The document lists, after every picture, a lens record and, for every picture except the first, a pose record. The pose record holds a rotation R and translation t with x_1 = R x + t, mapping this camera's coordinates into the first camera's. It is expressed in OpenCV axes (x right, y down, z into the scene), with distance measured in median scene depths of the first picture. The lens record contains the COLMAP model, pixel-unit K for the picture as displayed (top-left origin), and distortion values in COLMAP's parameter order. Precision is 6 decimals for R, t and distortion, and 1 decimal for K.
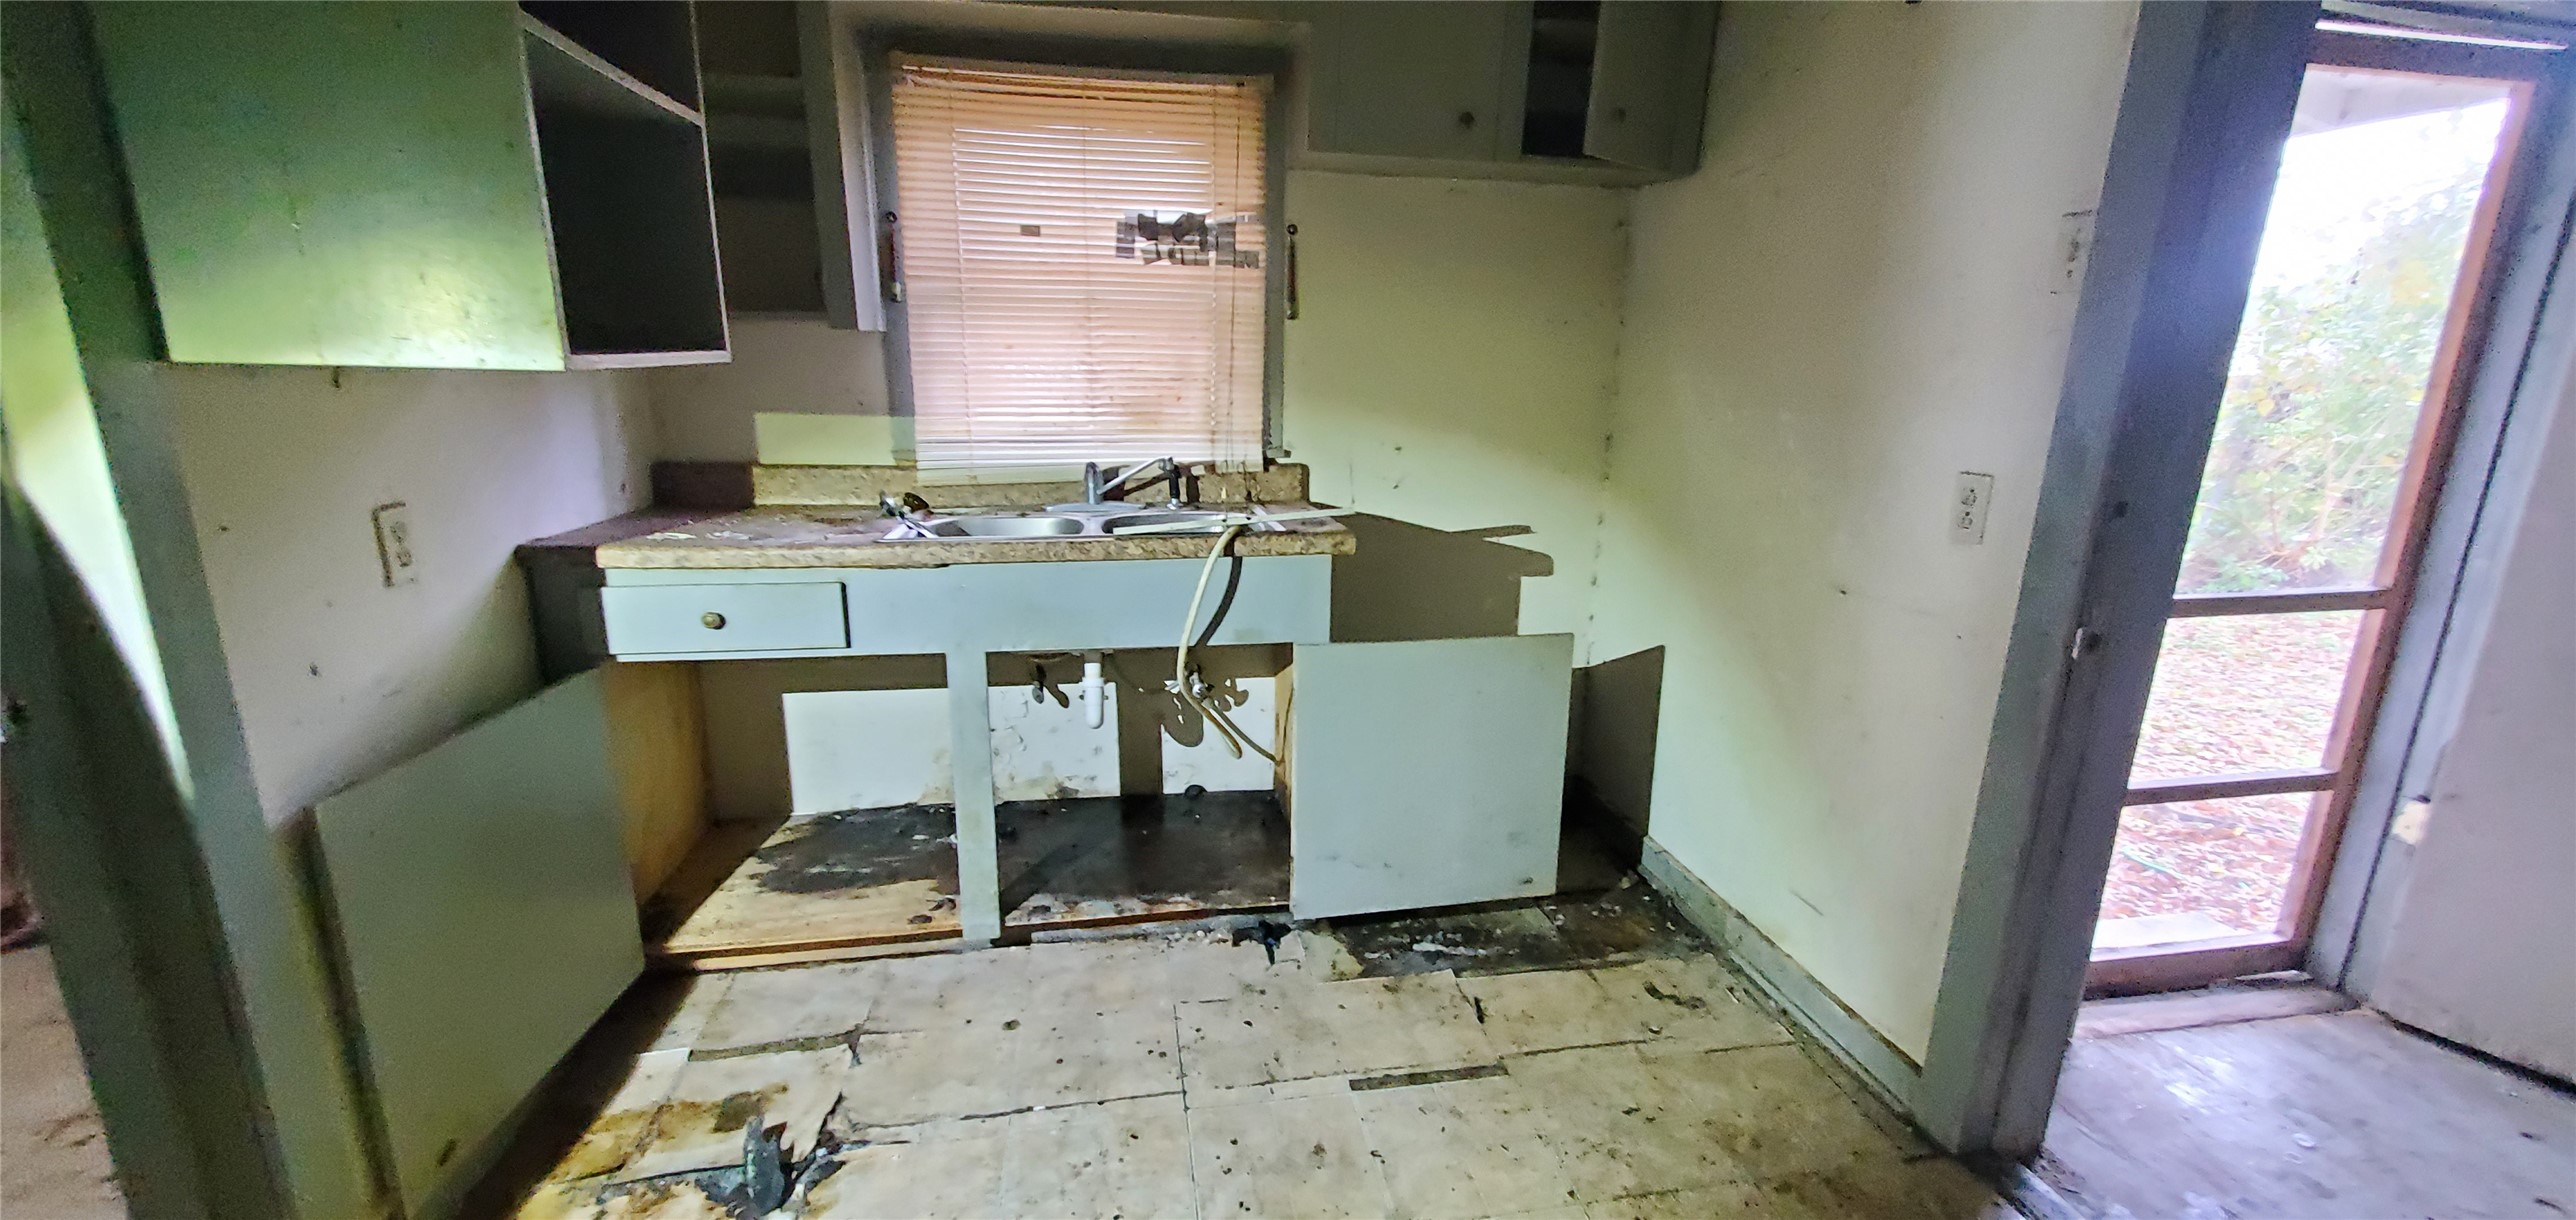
lens RADIAL K [[997.9, 0, 1282.6], [0, 997.9, 607.0], [0, 0, 1]] dist [-0.001289, -0.000565]
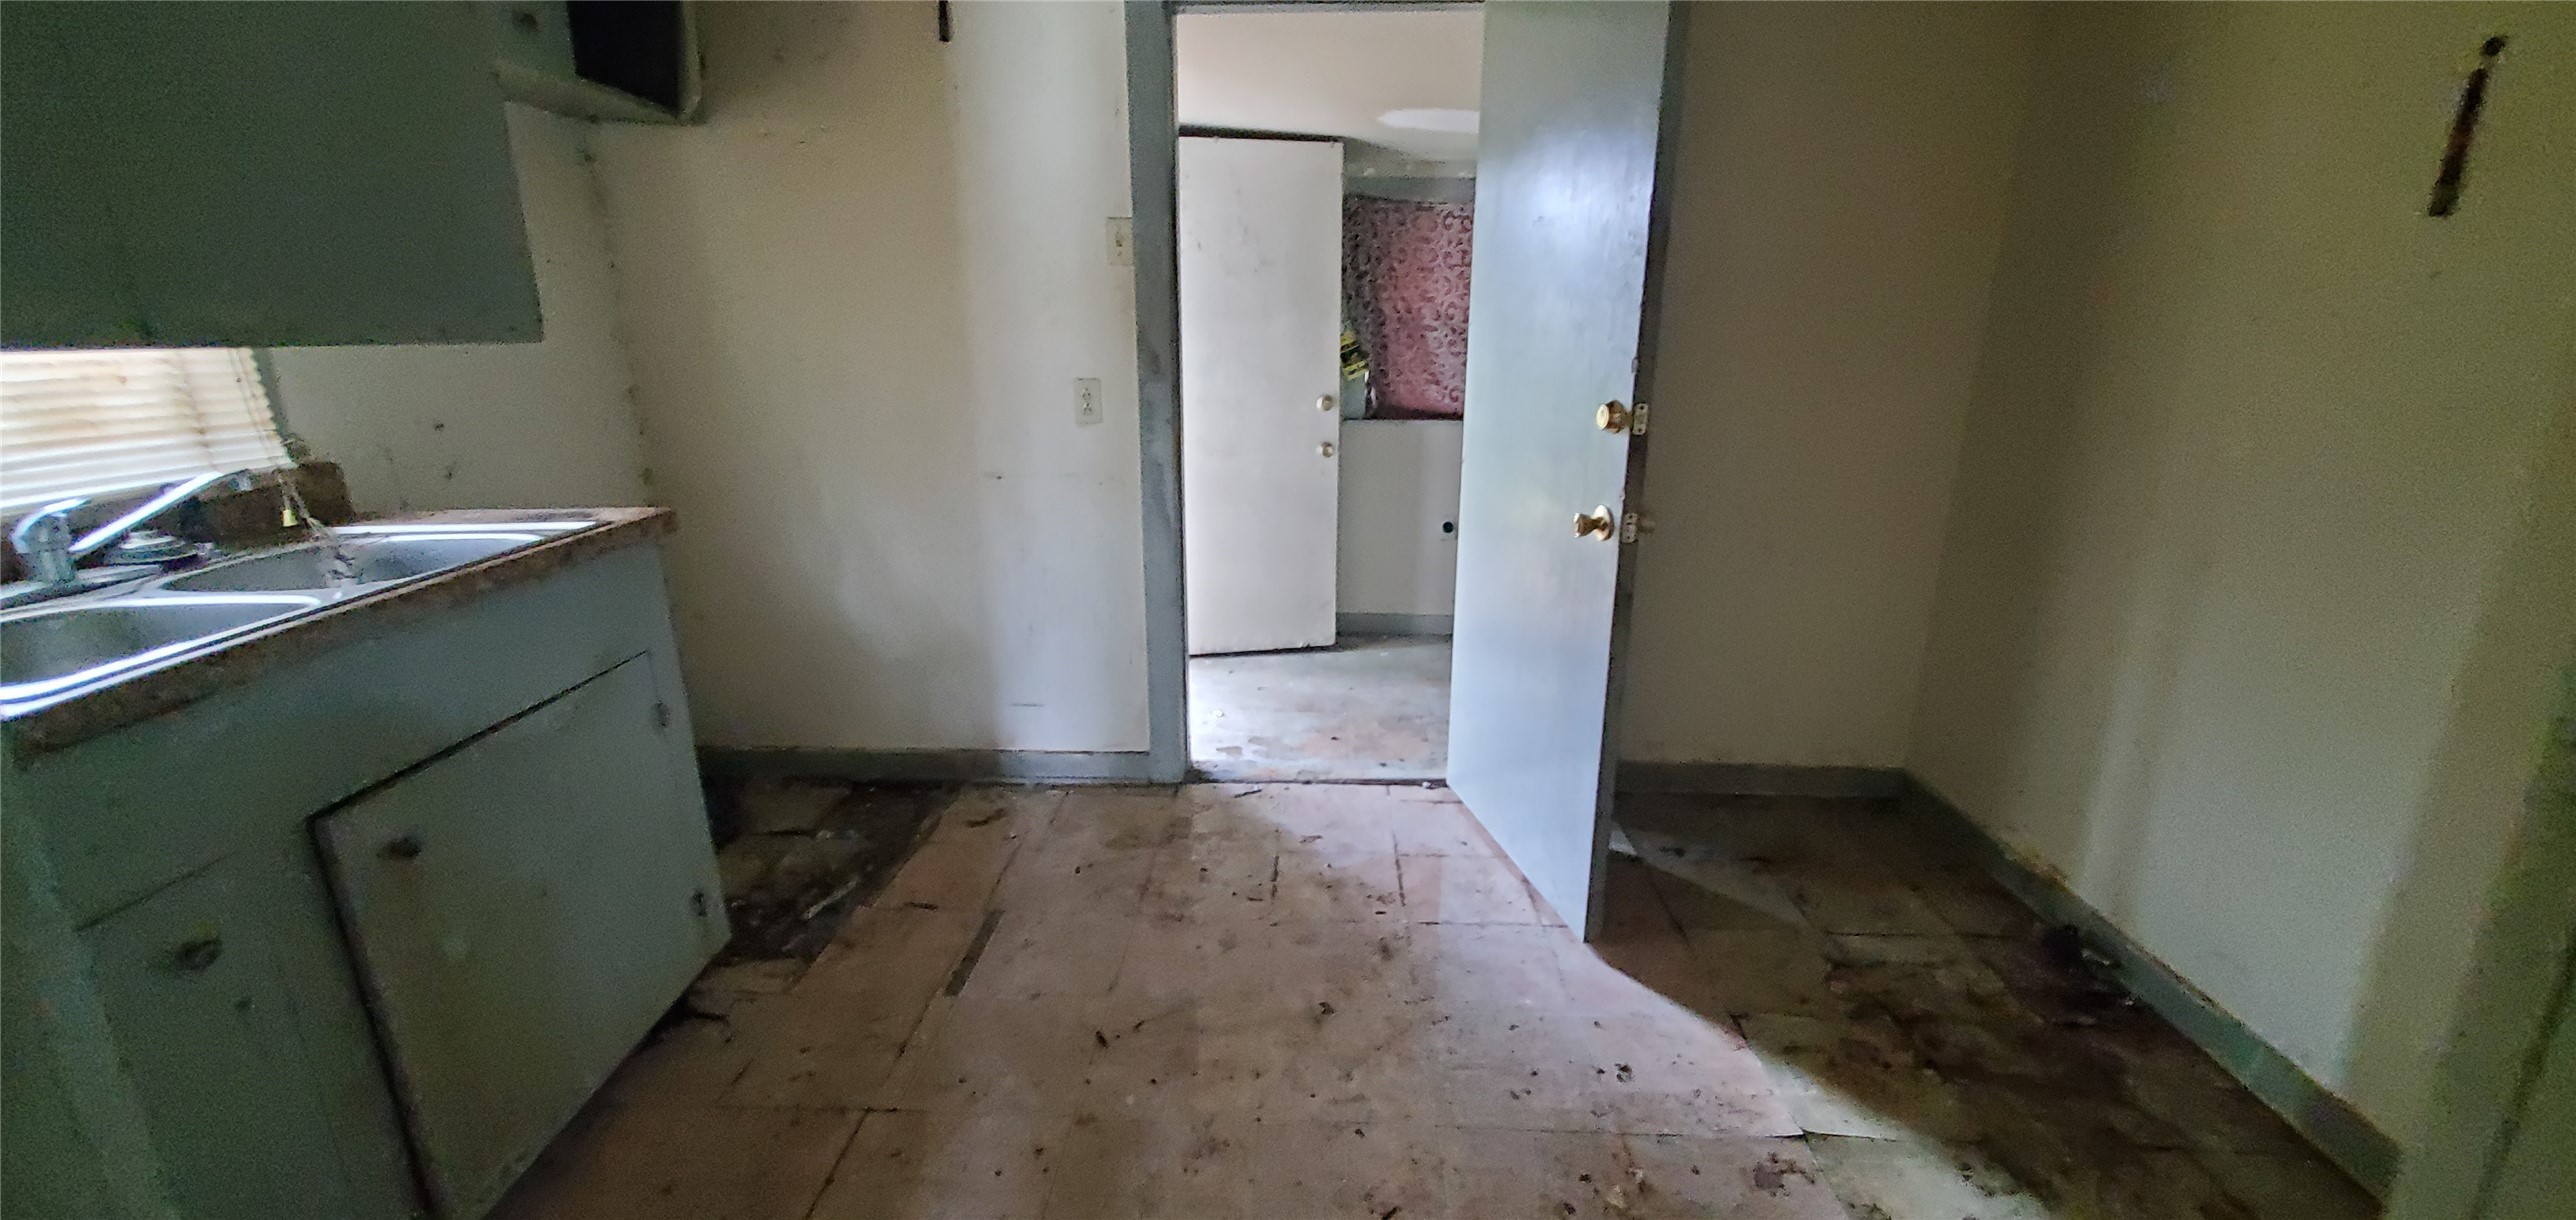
lens RADIAL K [[997.9, 0, 1284.6], [0, 997.9, 609.1], [0, 0, 1]] dist [-0.001289, -0.000565]
pose [[0.212312, -0.286587, 0.934233, -0.609547], [0.230595, 0.943723, 0.237094, -0.068435], [-0.949605, 0.165092, 0.266449, 0.255389]]
